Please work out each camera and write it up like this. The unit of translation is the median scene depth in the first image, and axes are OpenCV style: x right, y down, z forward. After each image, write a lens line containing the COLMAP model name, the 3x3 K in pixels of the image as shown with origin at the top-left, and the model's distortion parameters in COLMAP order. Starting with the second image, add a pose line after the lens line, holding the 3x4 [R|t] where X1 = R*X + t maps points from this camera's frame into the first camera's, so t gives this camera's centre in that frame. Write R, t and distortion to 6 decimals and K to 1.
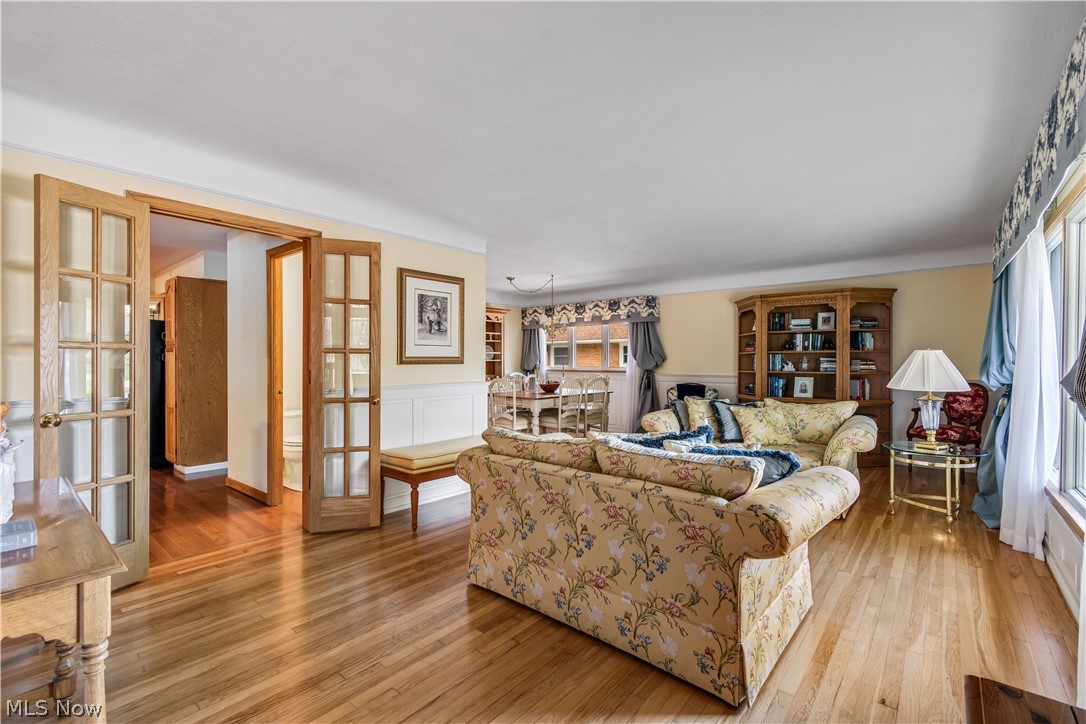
lens RADIAL K [[479.8, 0, 541.9], [0, 479.8, 362.7], [0, 0, 1]] dist [0.004054, -0.001963]
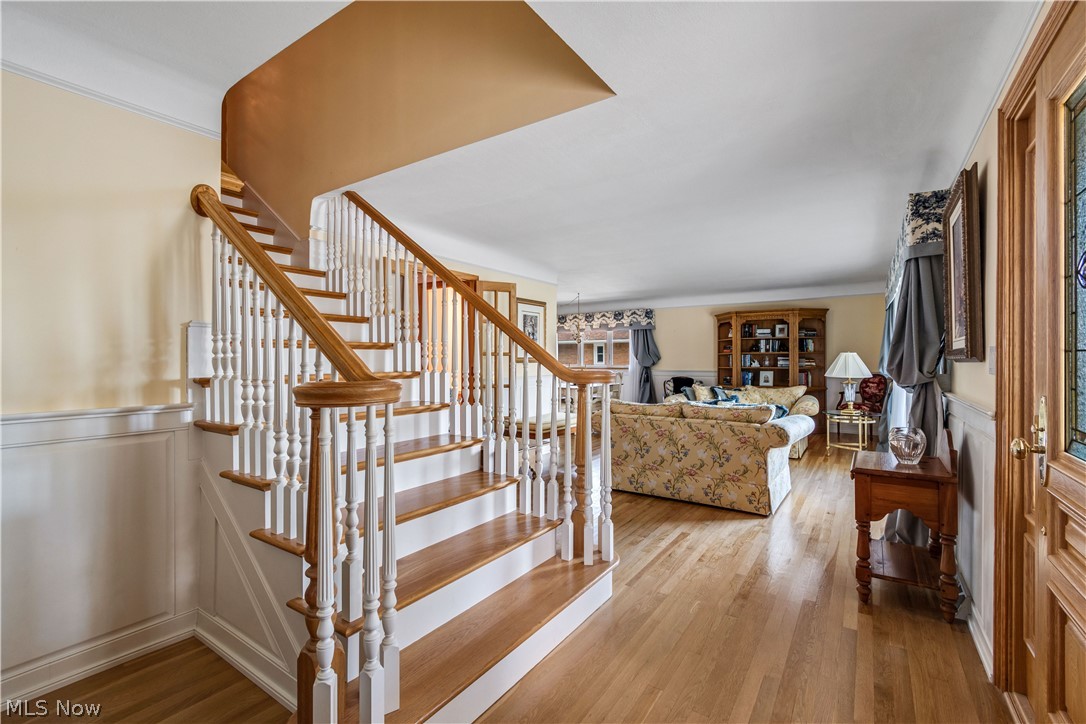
lens RADIAL K [[479.8, 0, 544.4], [0, 479.8, 359.3], [0, 0, 1]] dist [0.004054, -0.001963]
pose [[0.994345, -0.003371, 0.106143, -0.235050], [0.003954, 0.999978, -0.005283, 0.000683], [-0.106123, 0.005673, 0.994337, -0.304403]]
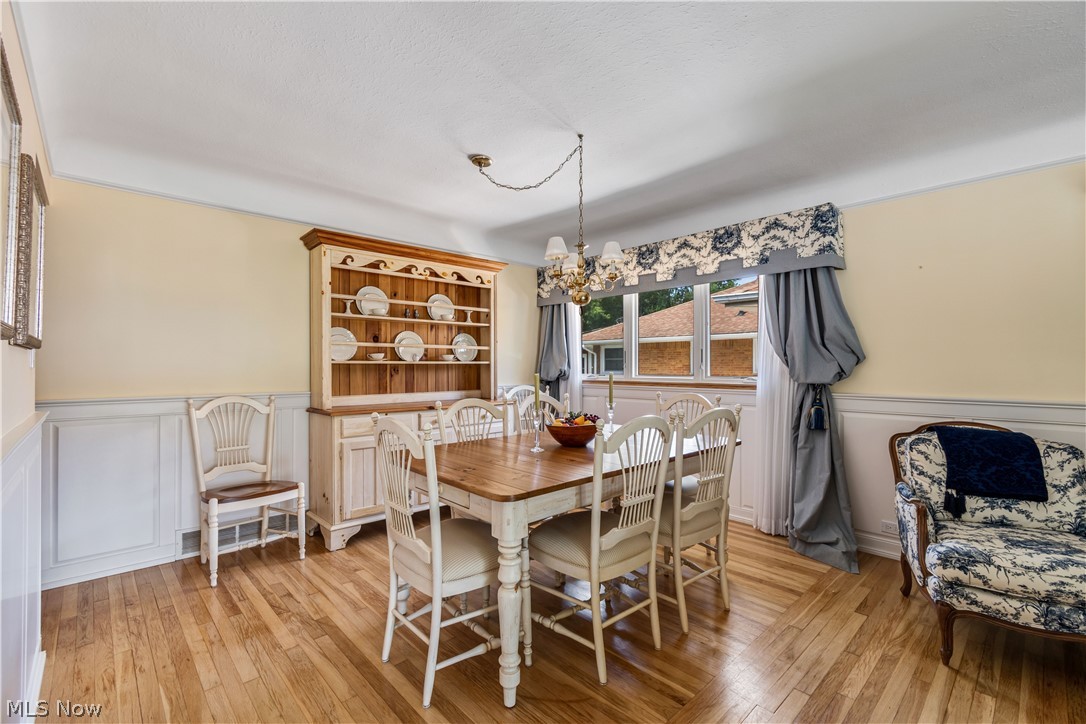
lens RADIAL K [[479.8, 0, 544.8], [0, 479.8, 359.8], [0, 0, 1]] dist [0.004054, -0.001963]
pose [[0.994357, -0.000311, -0.106082, 0.038529], [-0.001455, 0.999862, -0.016562, 0.001178], [0.106072, 0.016622, 0.994219, 0.712125]]
